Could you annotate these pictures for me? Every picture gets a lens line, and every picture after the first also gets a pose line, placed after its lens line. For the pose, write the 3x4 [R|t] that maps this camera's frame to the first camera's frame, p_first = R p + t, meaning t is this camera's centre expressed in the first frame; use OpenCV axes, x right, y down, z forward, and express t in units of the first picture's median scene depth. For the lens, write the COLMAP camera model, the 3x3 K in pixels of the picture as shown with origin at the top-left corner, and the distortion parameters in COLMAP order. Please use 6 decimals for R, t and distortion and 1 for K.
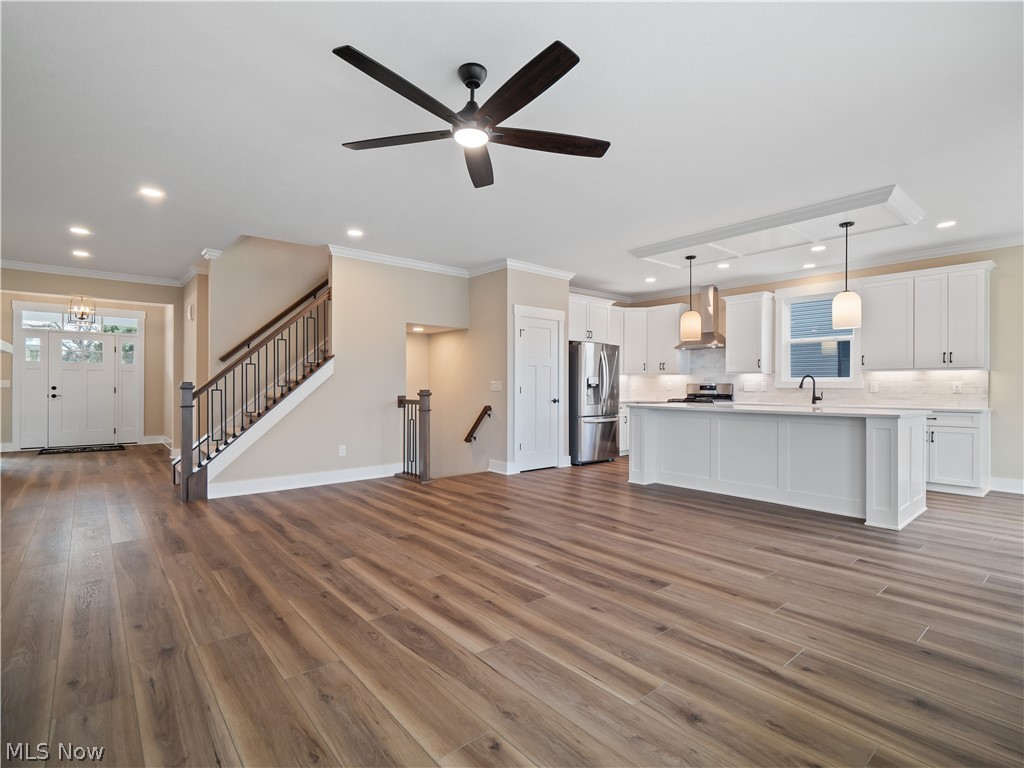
lens RADIAL K [[504.5, 0, 507.6], [0, 504.5, 398.1], [0, 0, 1]] dist [-0.002848, -0.005206]
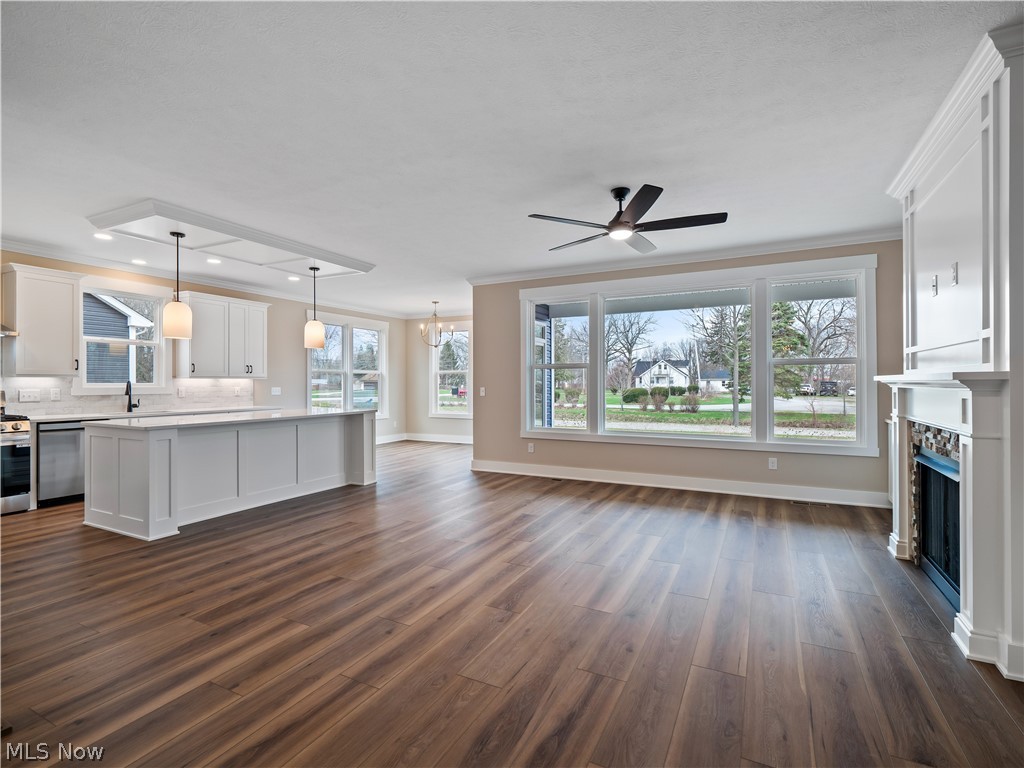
lens RADIAL K [[504.5, 0, 515.4], [0, 504.5, 390.8], [0, 0, 1]] dist [-0.002848, -0.005206]
pose [[-0.386466, -0.019459, 0.922098, -0.724326], [0.024952, 0.999191, 0.031544, -0.054749], [-0.921966, 0.035199, -0.385667, 1.023118]]
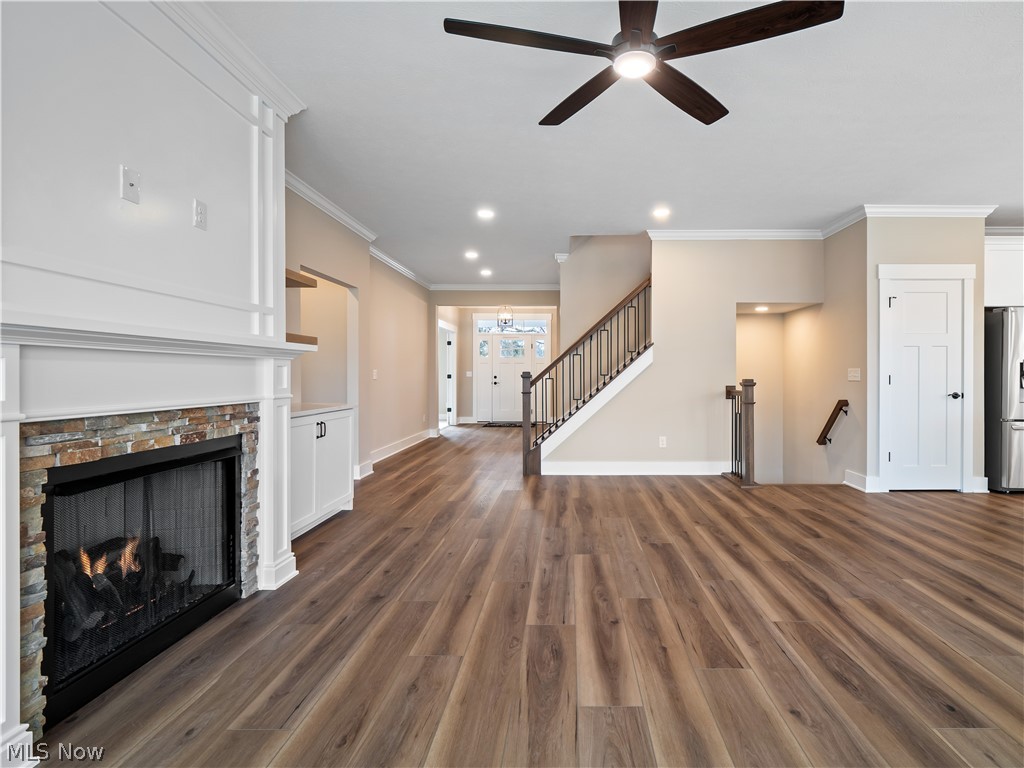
lens RADIAL K [[504.5, 0, 566.5], [0, 504.5, 386.9], [0, 0, 1]] dist [-0.002848, -0.005206]
pose [[0.763393, 0.011552, -0.645831, 0.197950], [-0.013925, 0.999902, 0.001426, -0.001003], [0.645784, 0.007904, 0.763479, 0.172659]]
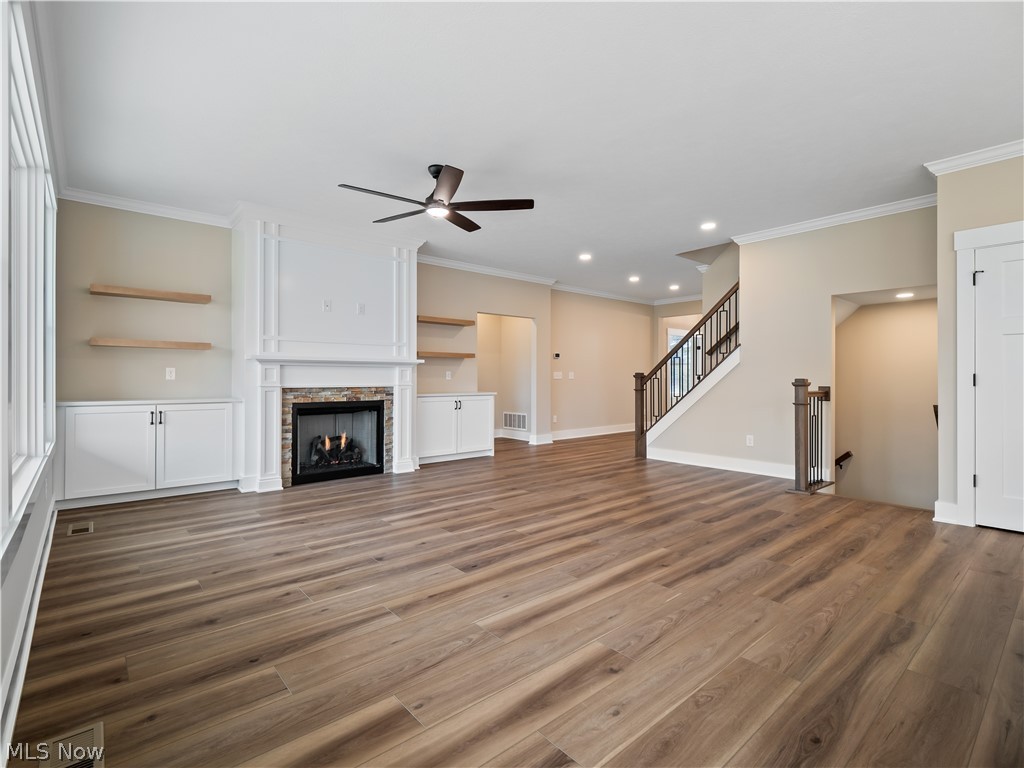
lens RADIAL K [[504.5, 0, 521.7], [0, 504.5, 377.4], [0, 0, 1]] dist [-0.002848, -0.005206]
pose [[0.018751, -0.002493, -0.999821, 0.809761], [-0.026130, 0.999654, -0.002983, -0.005323], [0.999483, 0.026181, 0.018679, 0.671445]]
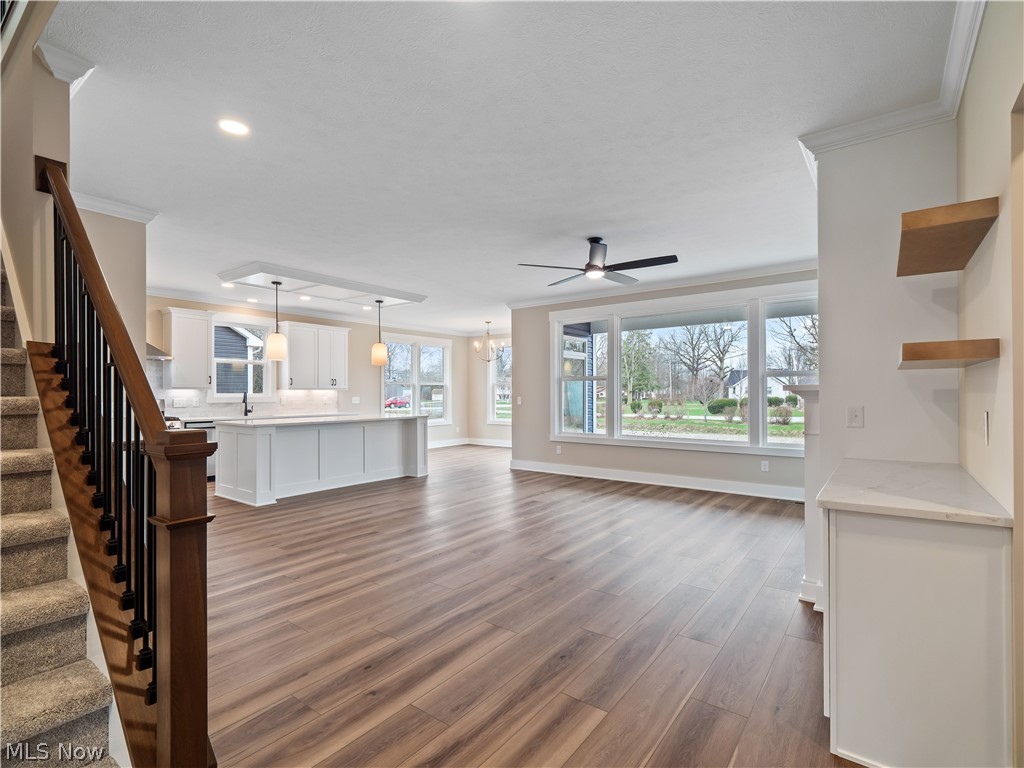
lens RADIAL K [[504.5, 0, 511.9], [0, 504.5, 402.1], [0, 0, 1]] dist [-0.002848, -0.005206]
pose [[-0.219595, -0.021878, 0.975346, -1.001856], [0.028022, 0.999195, 0.028722, -0.053573], [-0.975189, 0.033638, -0.218805, 0.936882]]
